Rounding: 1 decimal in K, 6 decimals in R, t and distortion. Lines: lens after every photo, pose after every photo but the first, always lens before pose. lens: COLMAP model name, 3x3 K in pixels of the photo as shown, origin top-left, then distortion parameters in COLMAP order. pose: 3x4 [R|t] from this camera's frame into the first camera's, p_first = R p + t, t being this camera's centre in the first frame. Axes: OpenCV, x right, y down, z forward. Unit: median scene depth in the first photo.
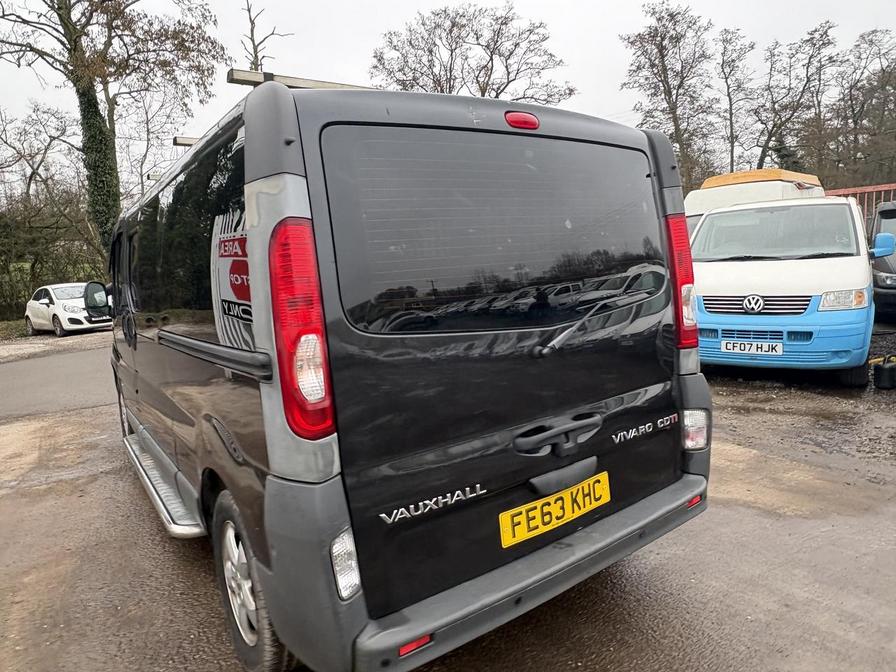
lens RADIAL K [[577.1, 0, 450.6], [0, 577.1, 331.4], [0, 0, 1]] dist [-0.001121, 0.002307]
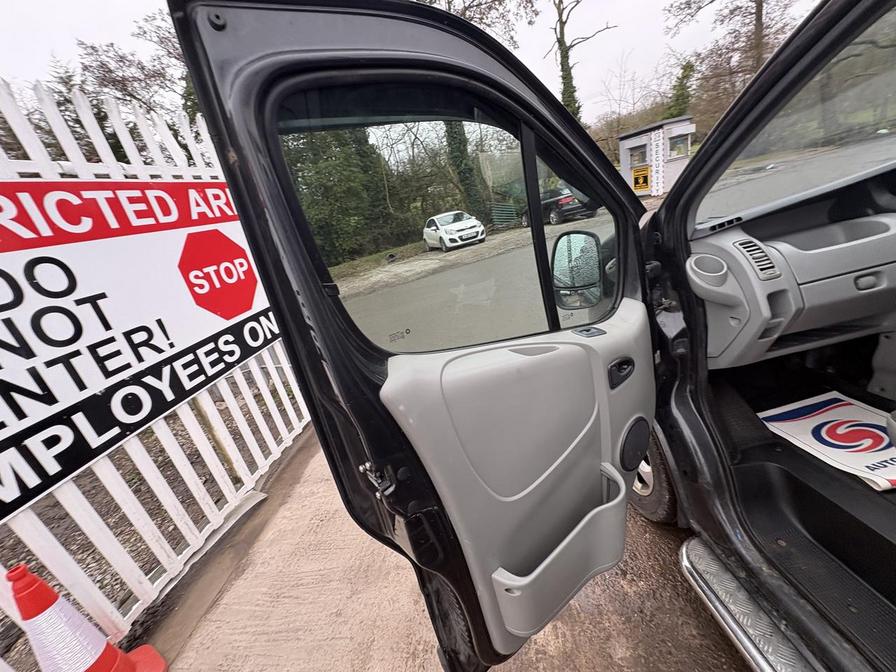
lens RADIAL K [[357.2, 0, 448.0], [0, 357.2, 336.0], [0, 0, 1]] dist [-0.002420, -0.000101]
pose [[0.843309, 0.052241, -0.534883, -1.089697], [0.108843, 0.958038, 0.265173, -0.169905], [0.526291, -0.281841, 0.802237, 1.339825]]
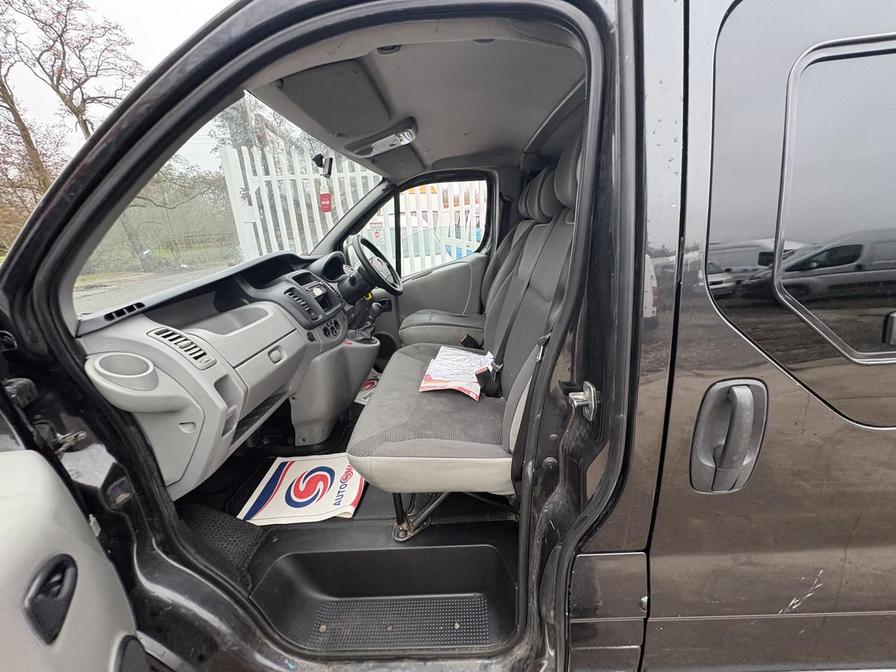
lens RADIAL K [[354.4, 0, 447.6], [0, 354.4, 336.7], [0, 0, 1]] dist [-0.001387, 0.000224]
pose [[0.606322, -0.214766, 0.765669, -1.118985], [0.129423, 0.976653, 0.171458, -0.141727], [-0.784617, -0.004863, 0.619962, 1.482398]]
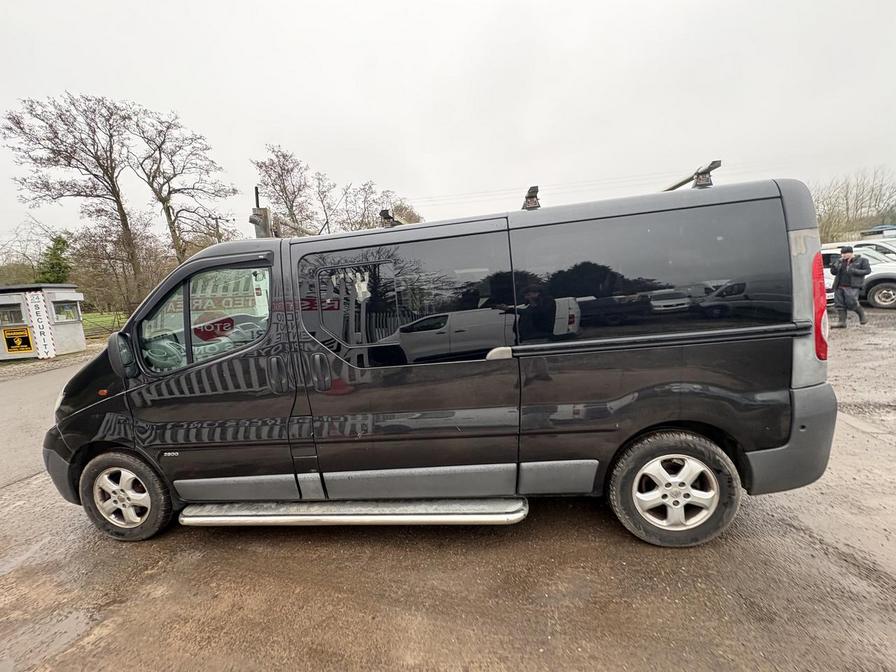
lens RADIAL K [[354.4, 0, 447.6], [0, 354.4, 336.7], [0, 0, 1]] dist [-0.001387, 0.000224]
pose [[0.678437, -0.100879, 0.727700, -1.219485], [0.132356, 0.991103, 0.013998, -0.053188], [-0.722638, 0.086818, 0.685753, 0.662736]]
